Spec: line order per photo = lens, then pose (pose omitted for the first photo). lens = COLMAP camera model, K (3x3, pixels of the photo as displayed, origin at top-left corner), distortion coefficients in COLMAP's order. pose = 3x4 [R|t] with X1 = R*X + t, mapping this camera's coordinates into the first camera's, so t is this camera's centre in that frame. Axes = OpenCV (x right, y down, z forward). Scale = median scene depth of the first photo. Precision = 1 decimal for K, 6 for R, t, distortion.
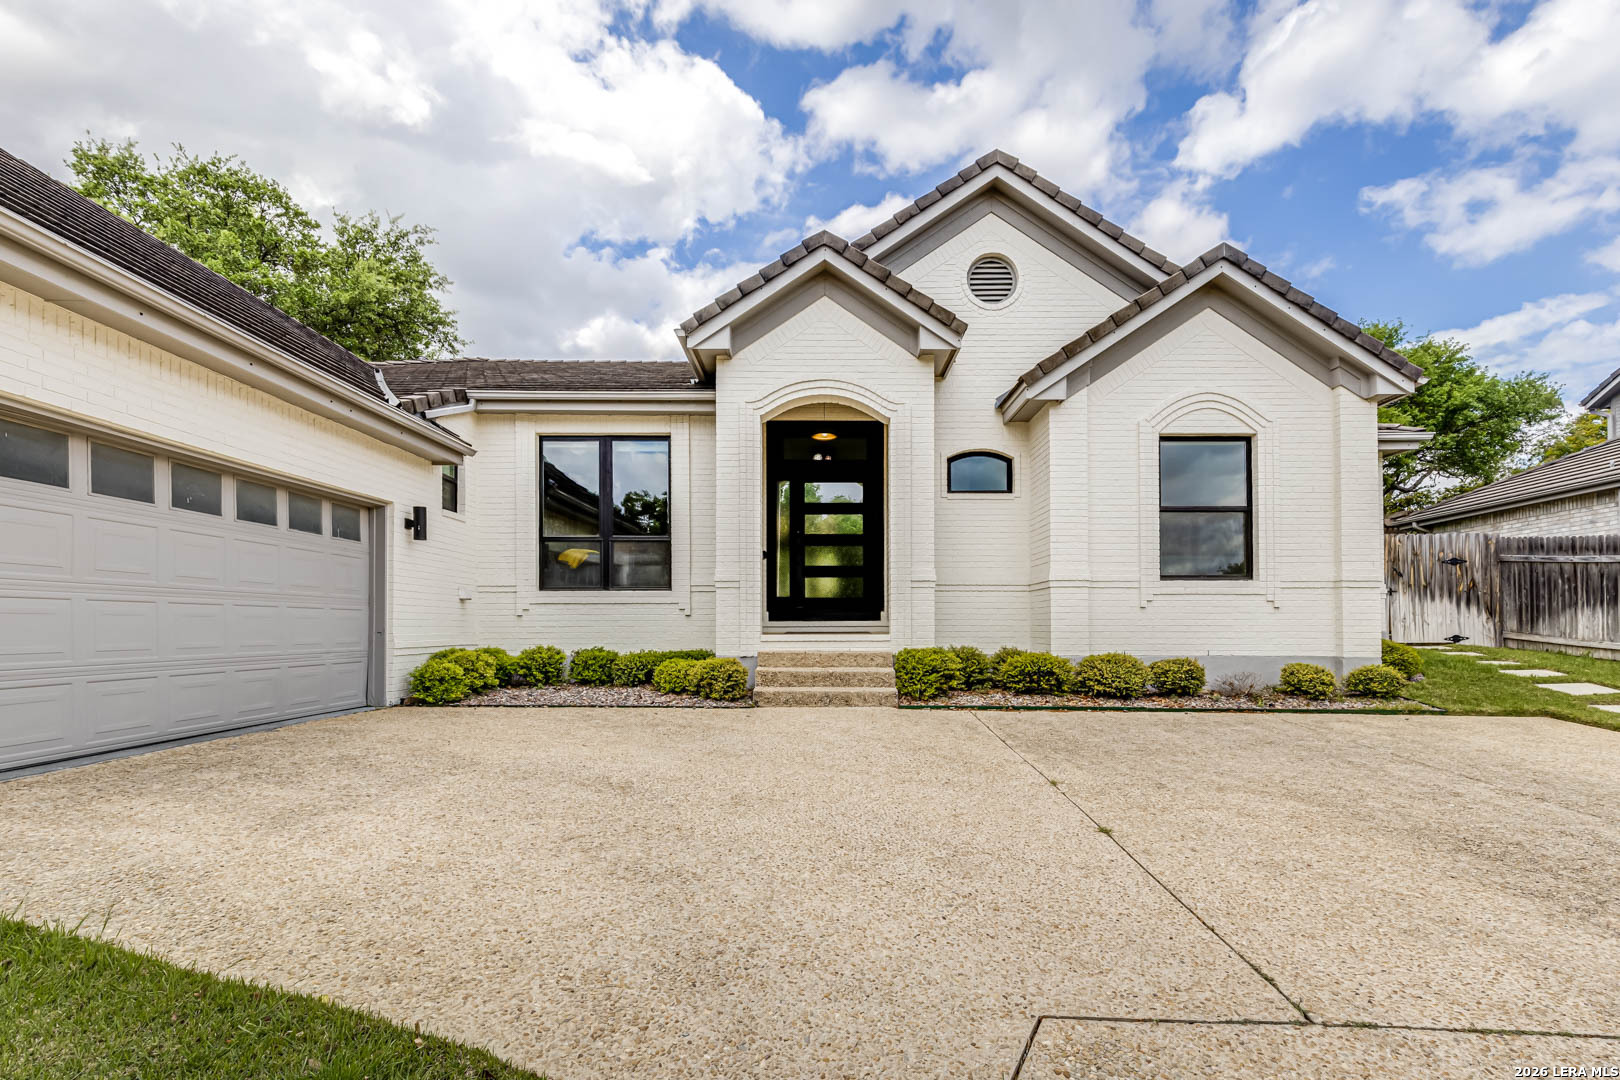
lens RADIAL K [[749.4, 0, 812.2], [0, 749.4, 613.7], [0, 0, 1]] dist [0.018959, -0.000350]
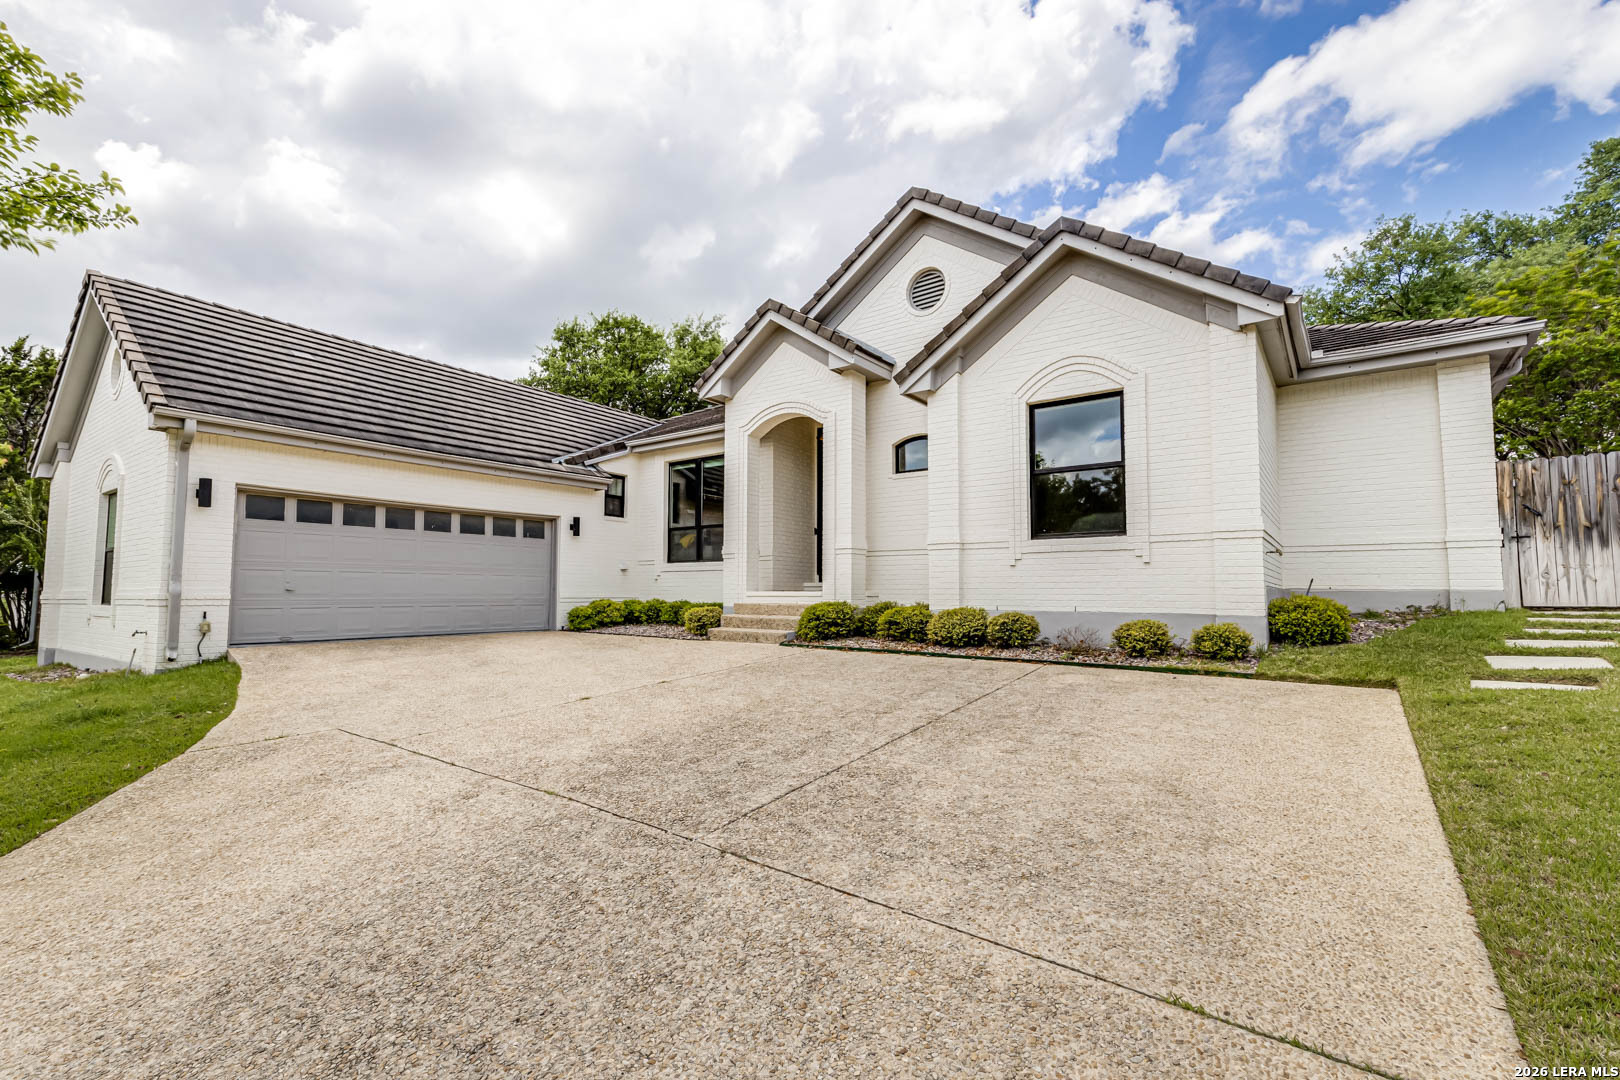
lens RADIAL K [[719.7, 0, 804.2], [0, 719.7, 550.6], [0, 0, 1]] dist [0.025937, -0.000044]
pose [[0.793219, -0.034408, -0.607964, 0.828788], [0.008277, 0.998919, -0.045734, 0.014761], [0.608880, 0.031245, 0.792647, 0.000294]]
